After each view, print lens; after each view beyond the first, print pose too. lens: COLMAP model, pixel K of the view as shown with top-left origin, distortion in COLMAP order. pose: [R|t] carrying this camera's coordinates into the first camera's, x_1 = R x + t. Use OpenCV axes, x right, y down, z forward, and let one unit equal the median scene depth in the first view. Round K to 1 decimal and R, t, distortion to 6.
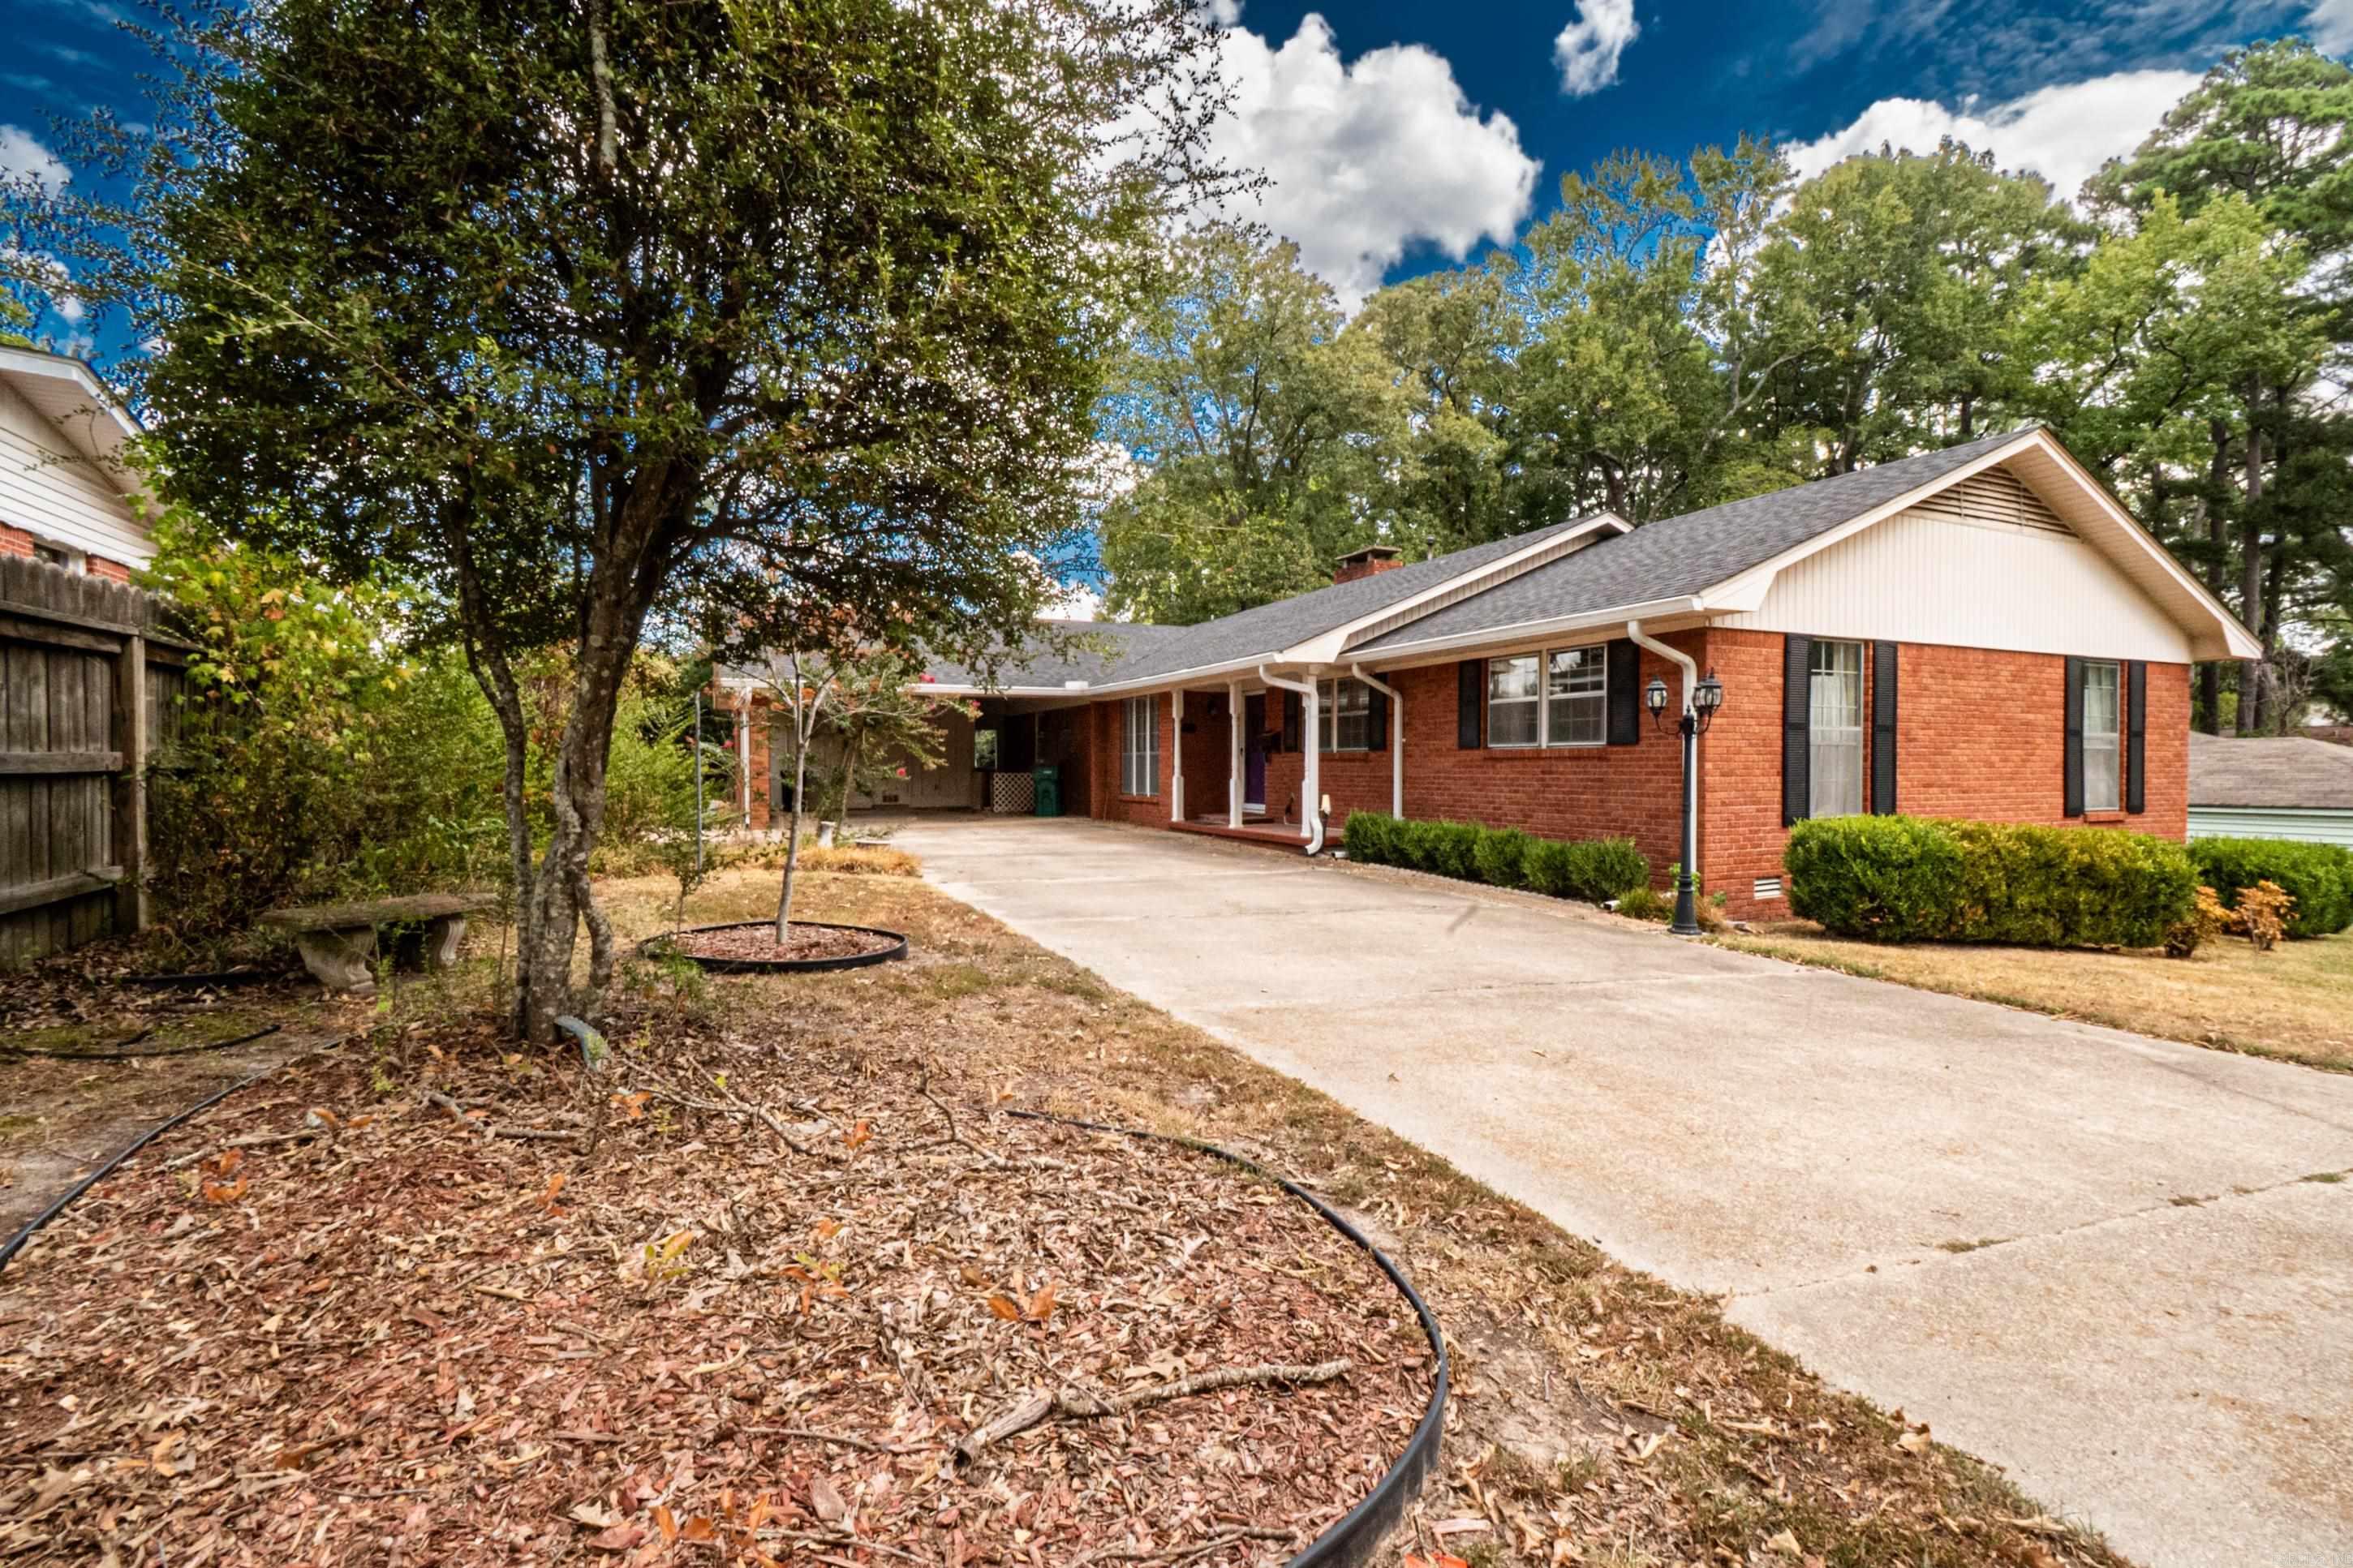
lens RADIAL K [[1002.3, 0, 1186.0], [0, 1002.3, 782.4], [0, 0, 1]] dist [0.003019, -0.003617]
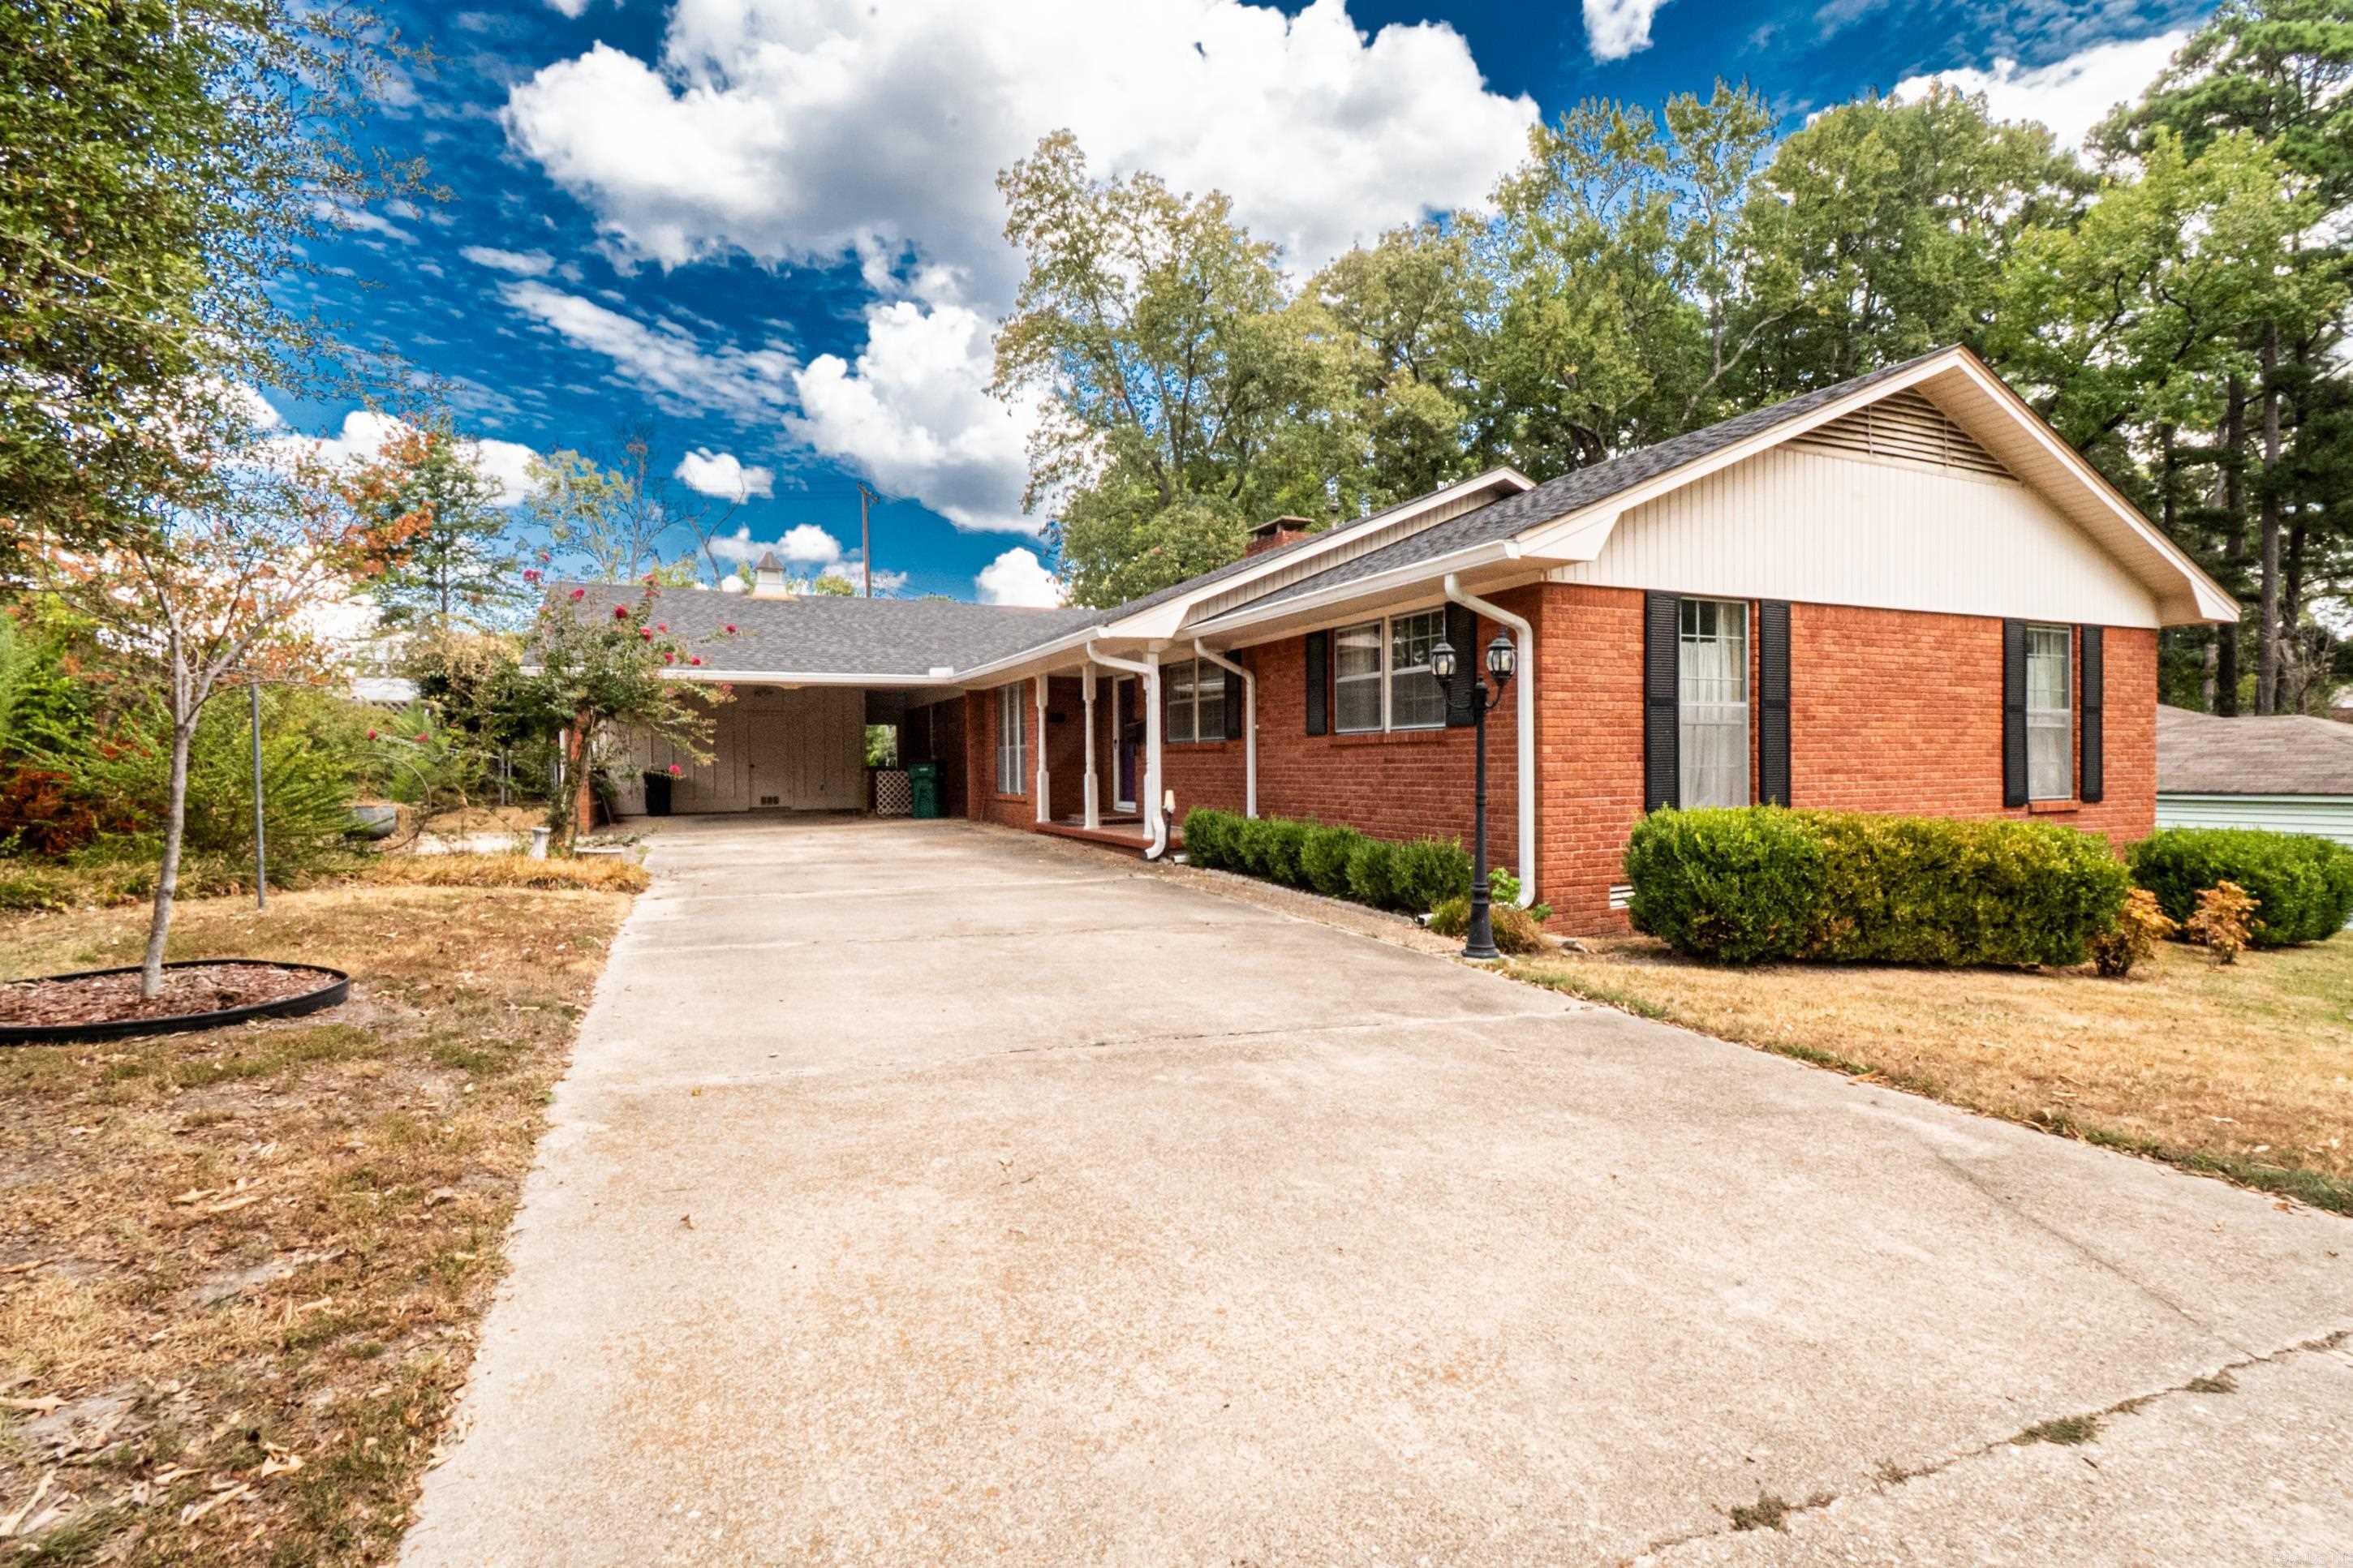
lens RADIAL K [[1043.3, 0, 1177.9], [0, 1043.3, 781.0], [0, 0, 1]] dist [0.005898, -0.003923]
pose [[0.999944, -0.010537, 0.001171, 0.158010], [0.010538, 0.999944, -0.000181, 0.004731], [-0.001169, 0.000193, 0.999999, 0.100179]]
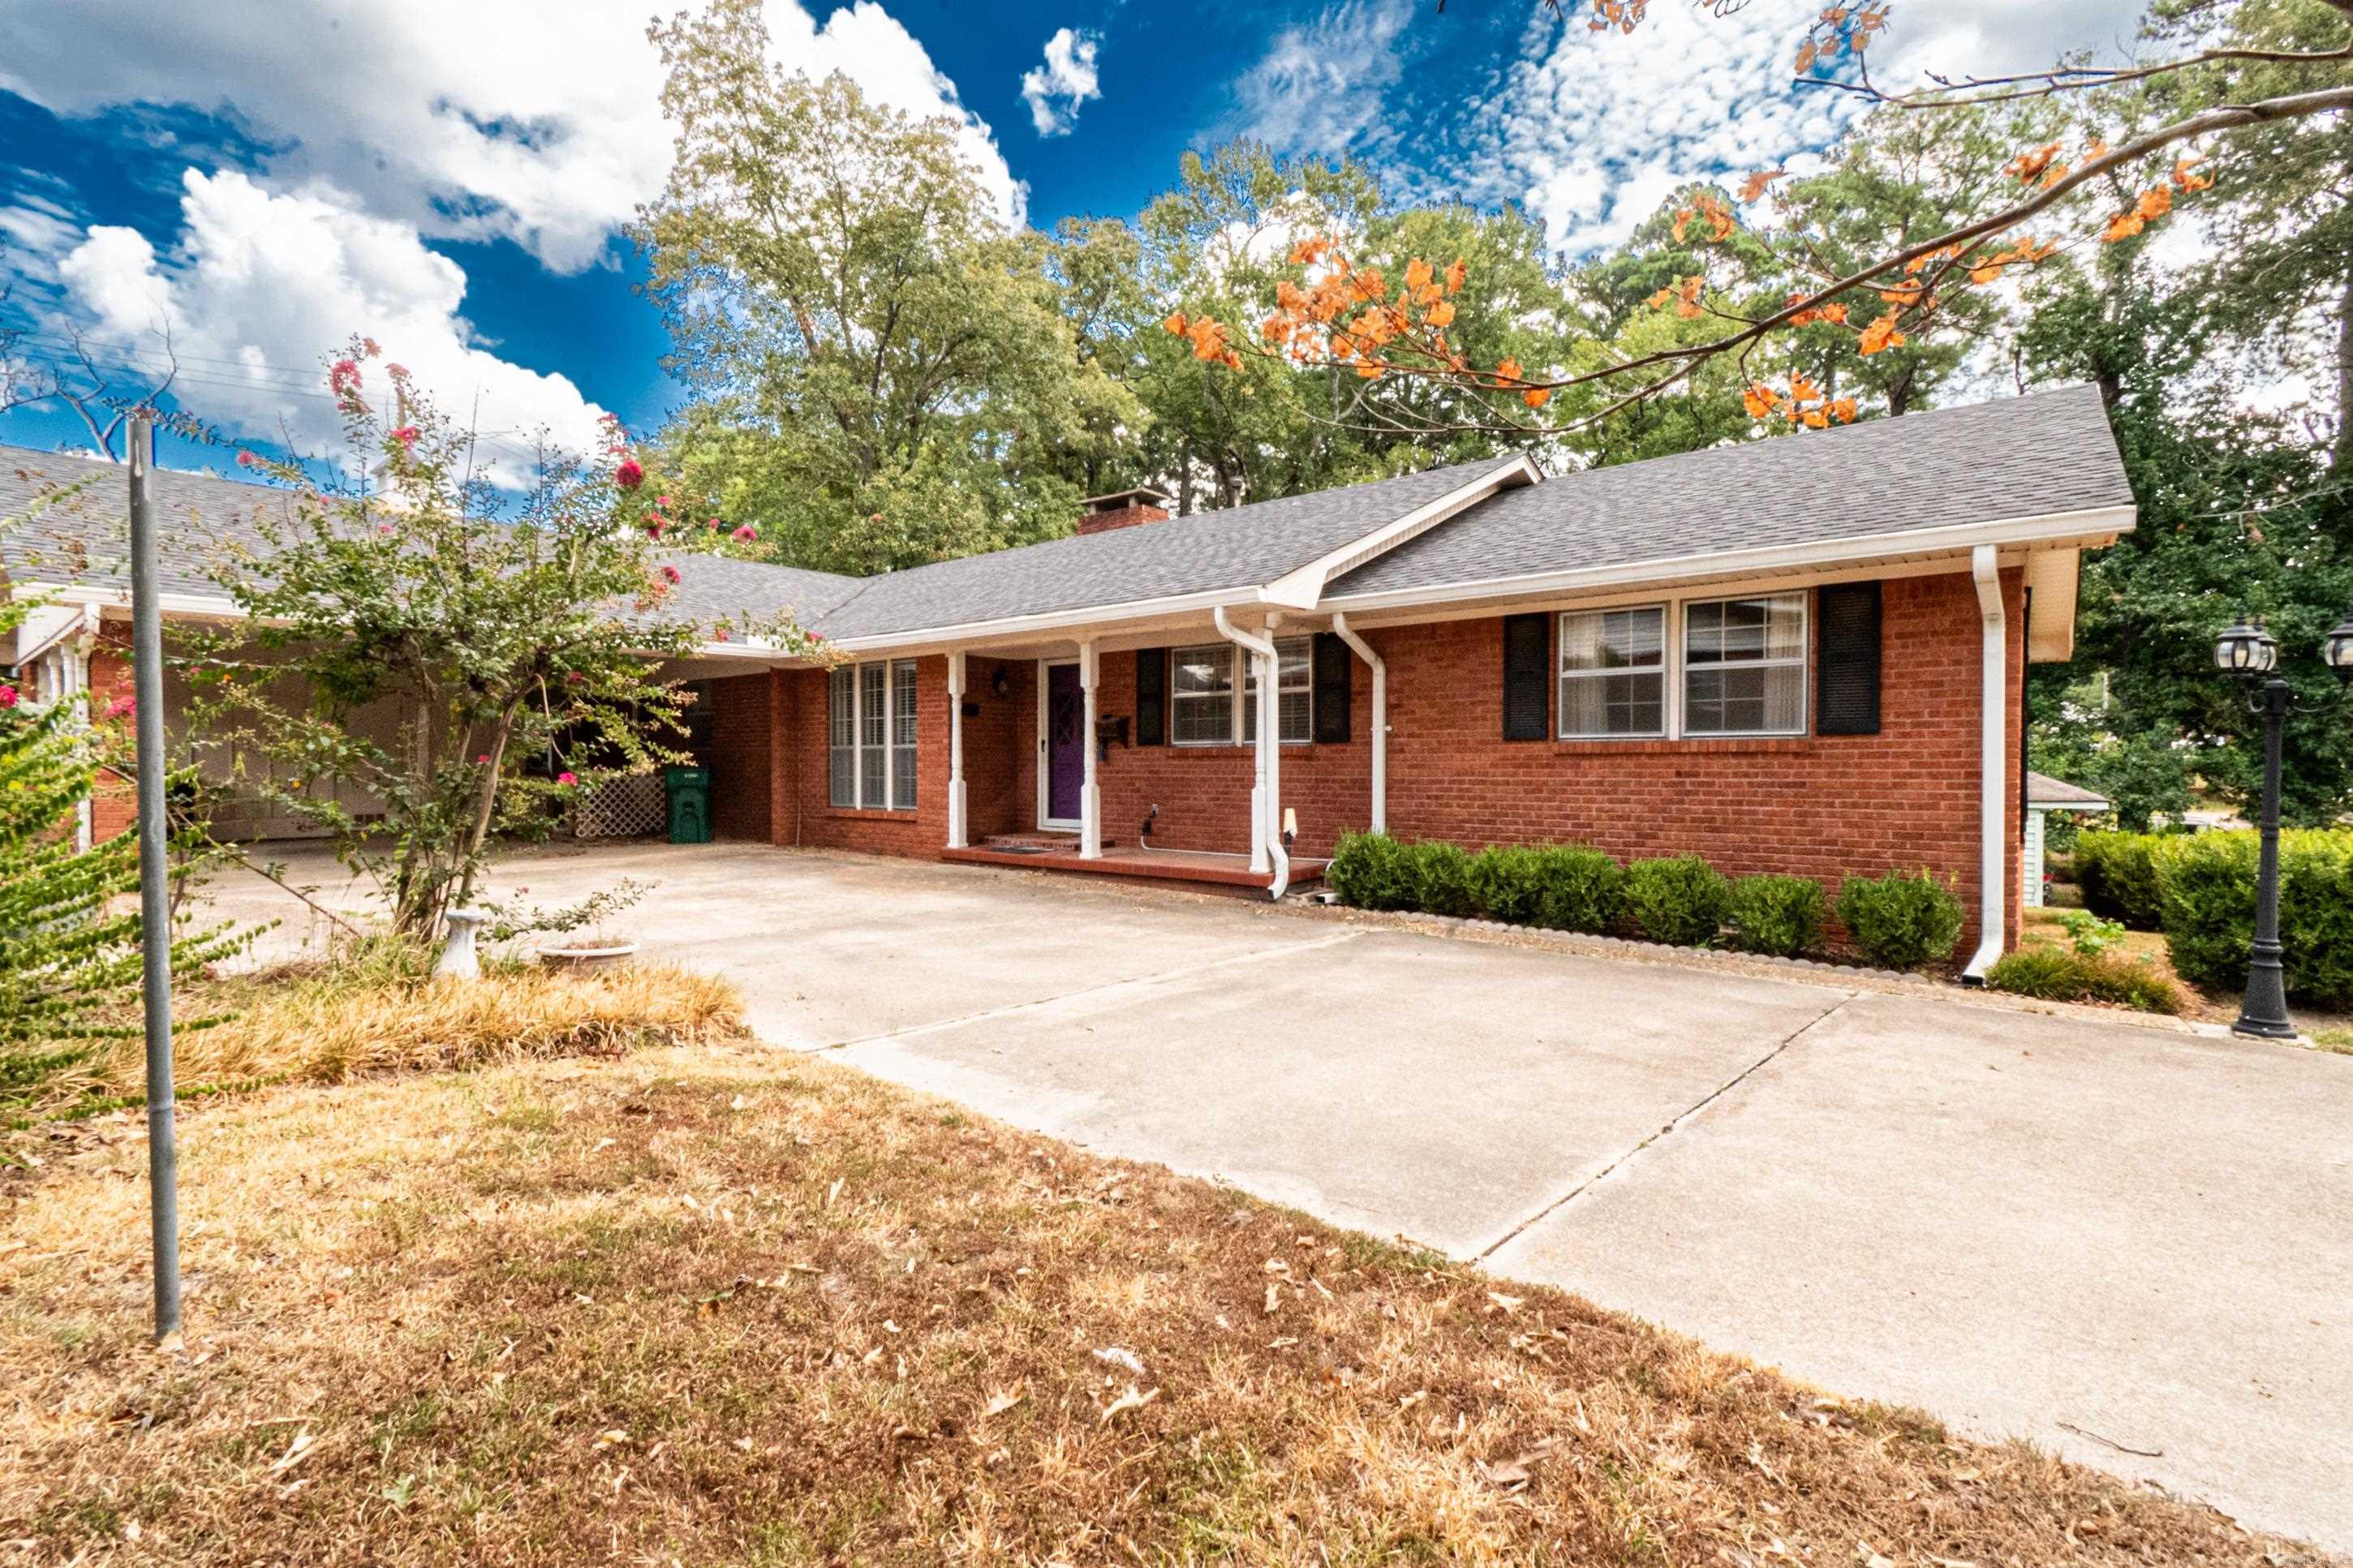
lens RADIAL K [[1043.3, 0, 1177.9], [0, 1043.3, 781.0], [0, 0, 1]] dist [0.005898, -0.003923]
pose [[0.904901, -0.003415, 0.425608, -0.244219], [0.005160, 0.999982, -0.002947, -0.004364], [-0.425590, 0.004863, 0.904903, 0.431433]]
